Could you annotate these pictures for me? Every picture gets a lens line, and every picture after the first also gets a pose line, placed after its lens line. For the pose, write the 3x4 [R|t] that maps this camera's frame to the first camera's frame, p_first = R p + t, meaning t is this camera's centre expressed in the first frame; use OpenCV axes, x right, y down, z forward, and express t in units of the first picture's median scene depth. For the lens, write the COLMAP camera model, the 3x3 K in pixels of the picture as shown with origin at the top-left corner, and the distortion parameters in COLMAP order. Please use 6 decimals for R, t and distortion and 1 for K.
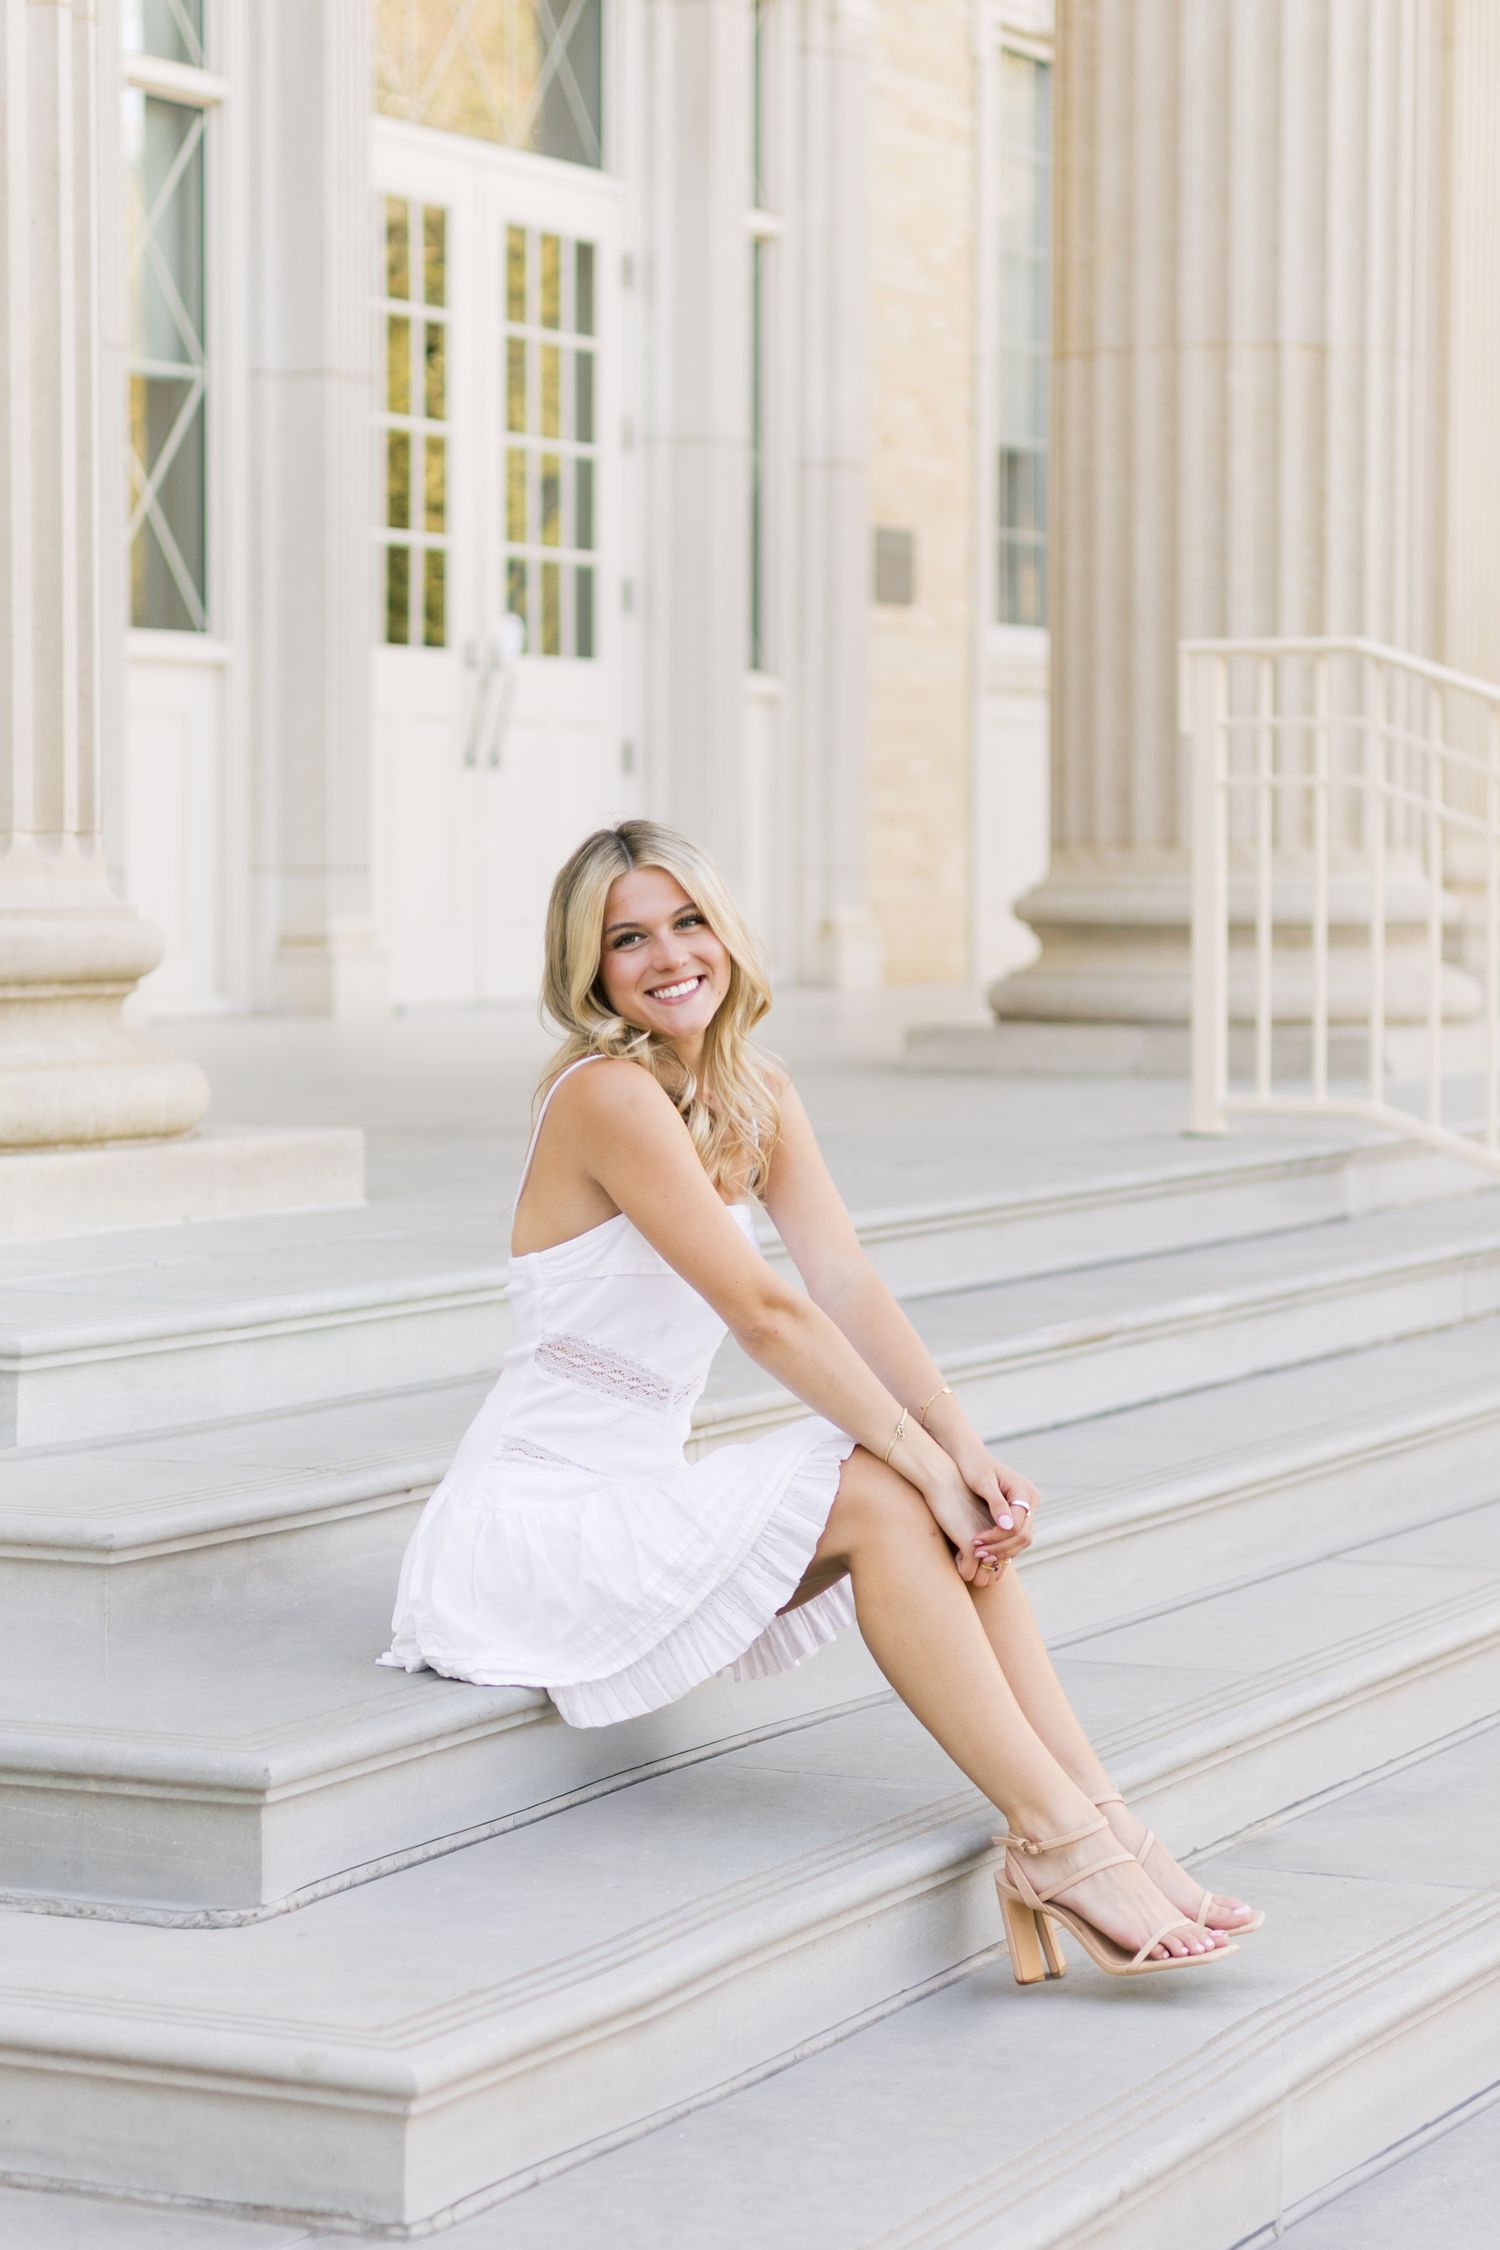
lens RADIAL K [[5349.2, 0, 750.0], [0, 5349.2, 1125.0], [0, 0, 1]] dist [0.008911, 0.664868]
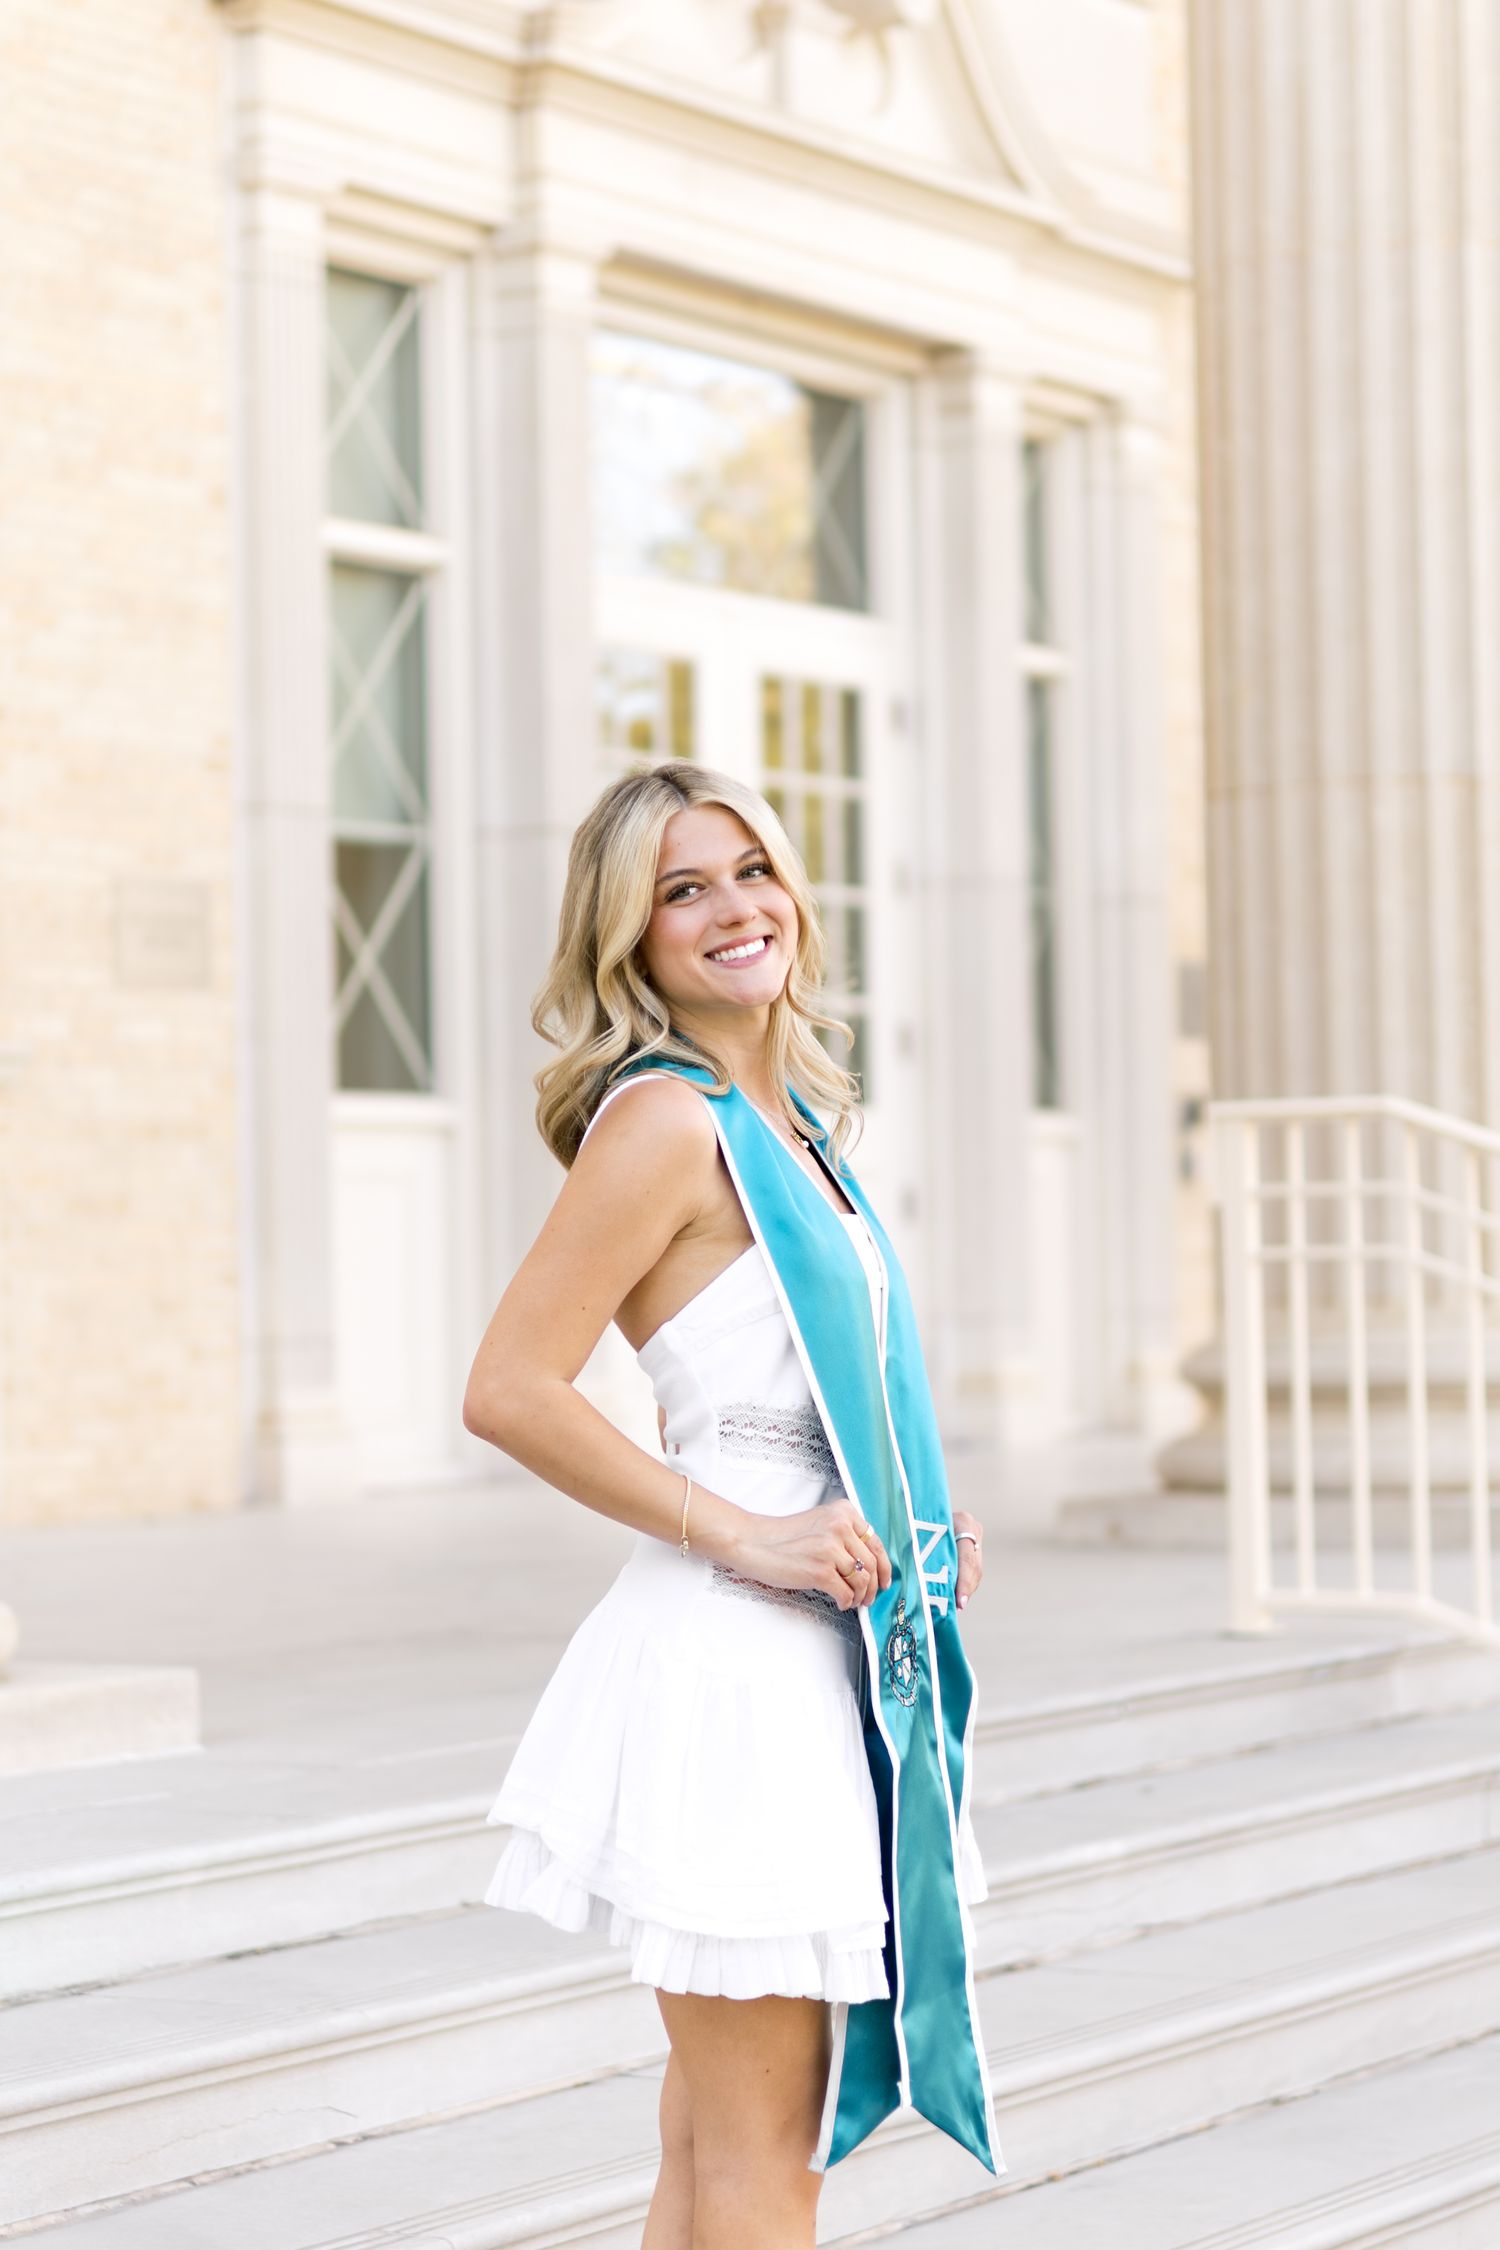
lens RADIAL K [[5190.3, 0, 718.4], [0, 5190.3, 1124.1], [0, 0, 1]] dist [-0.001521, 0.808654]
pose [[0.992633, -0.025695, -0.118404, 0.103244], [0.016510, 0.996824, -0.077909, -0.017719], [0.120030, 0.075380, 0.989904, 0.090467]]
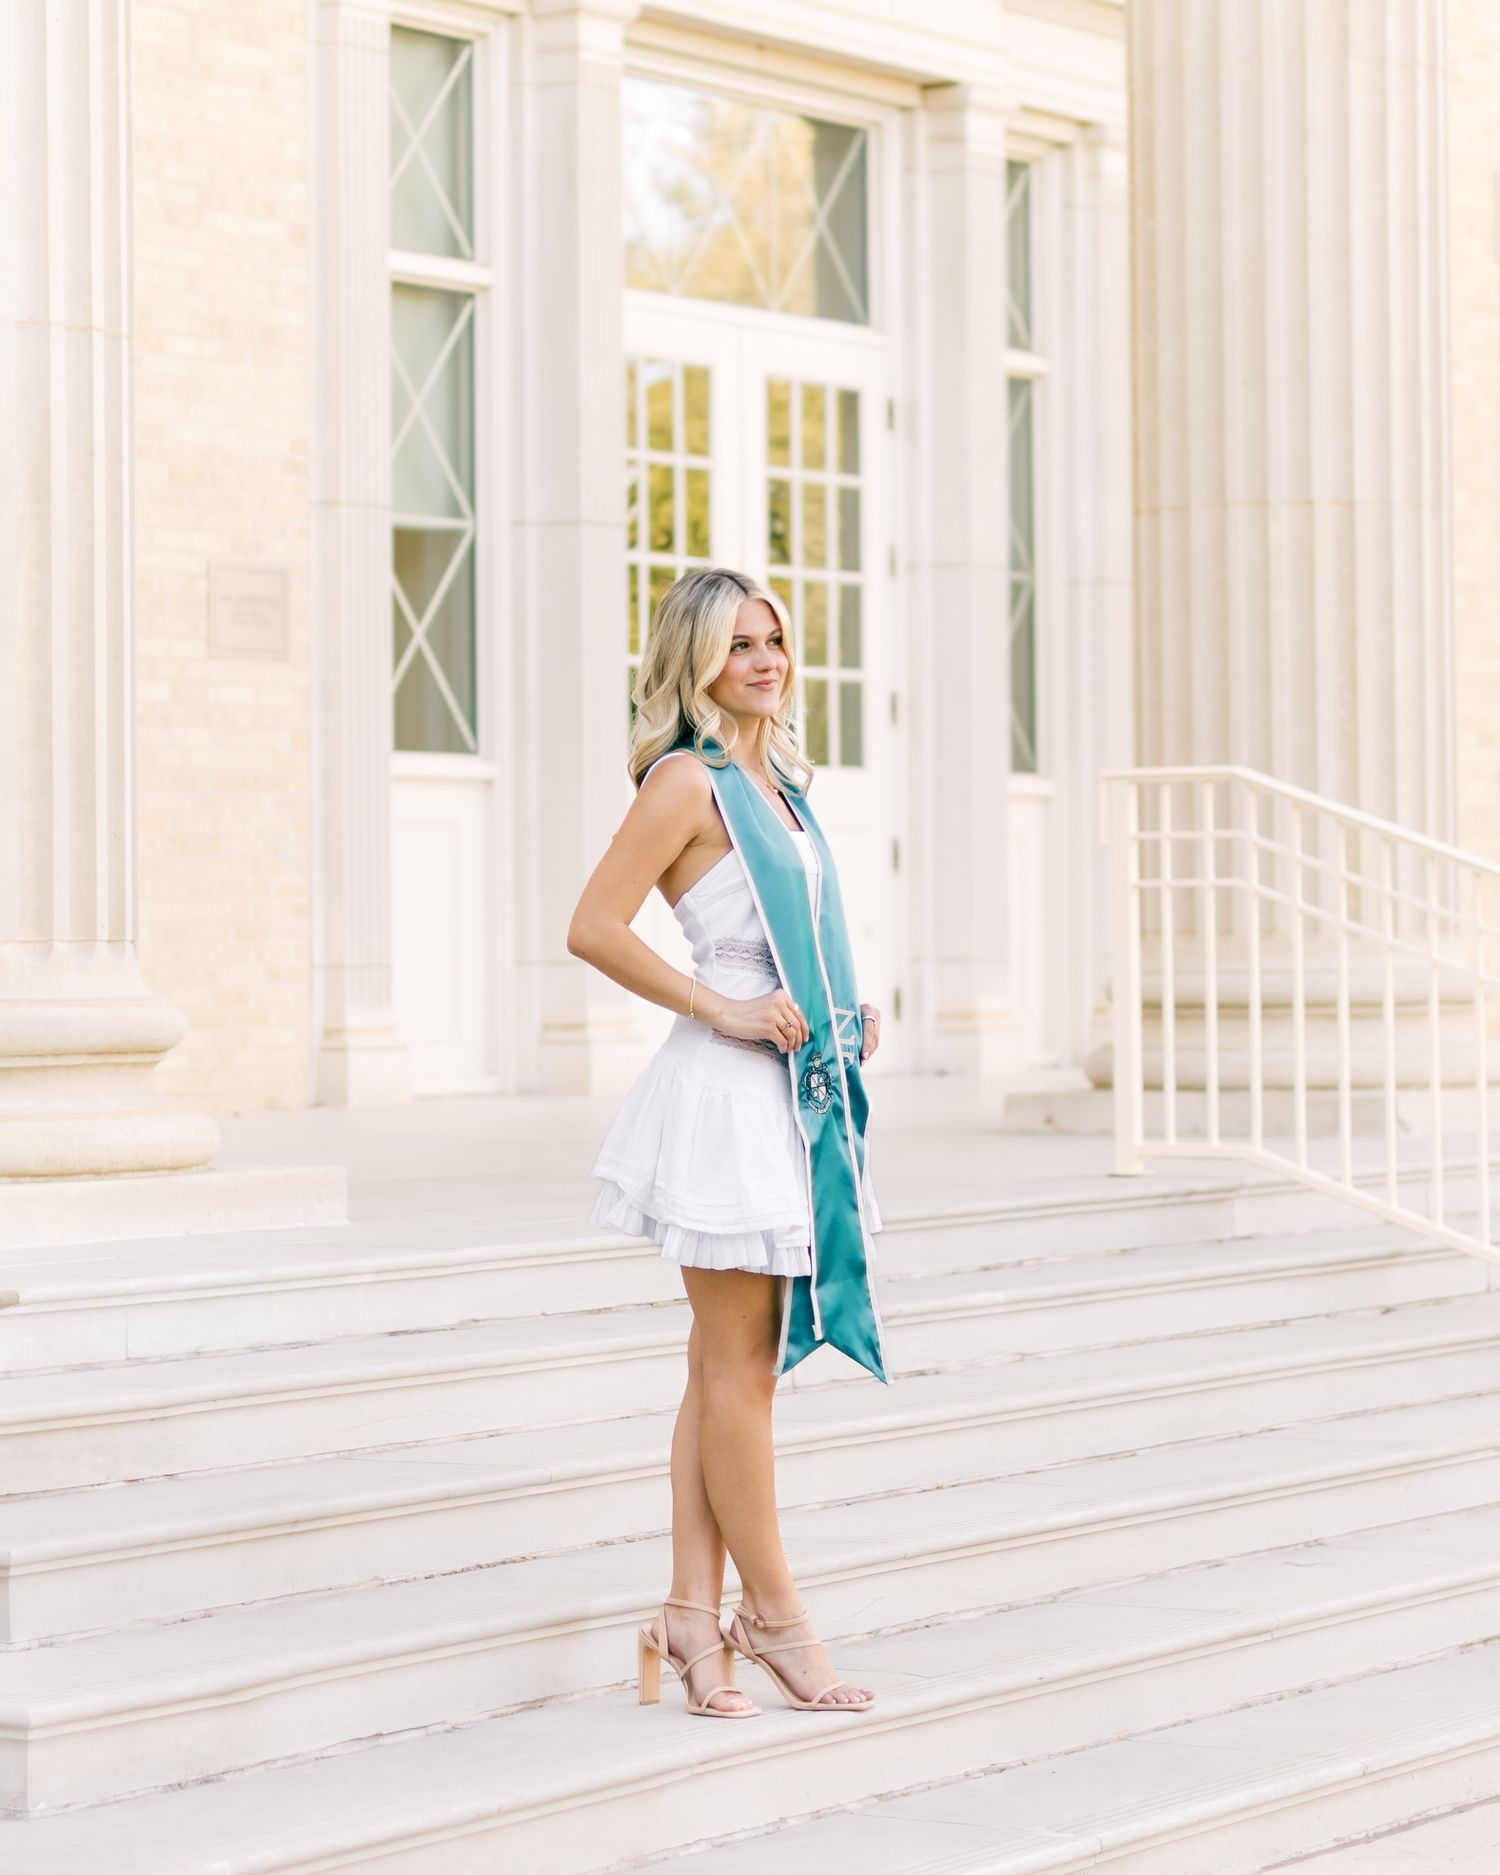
lens RADIAL K [[5760.8, 0, 747.0], [0, 5760.8, 751.3], [0, 0, 1]] dist [0.103346, 0.423619]
pose [[0.993208, -0.016022, -0.115246, 0.152356], [0.006409, 0.996504, -0.083299, 0.014465], [0.116178, 0.081994, 0.989838, -0.311283]]
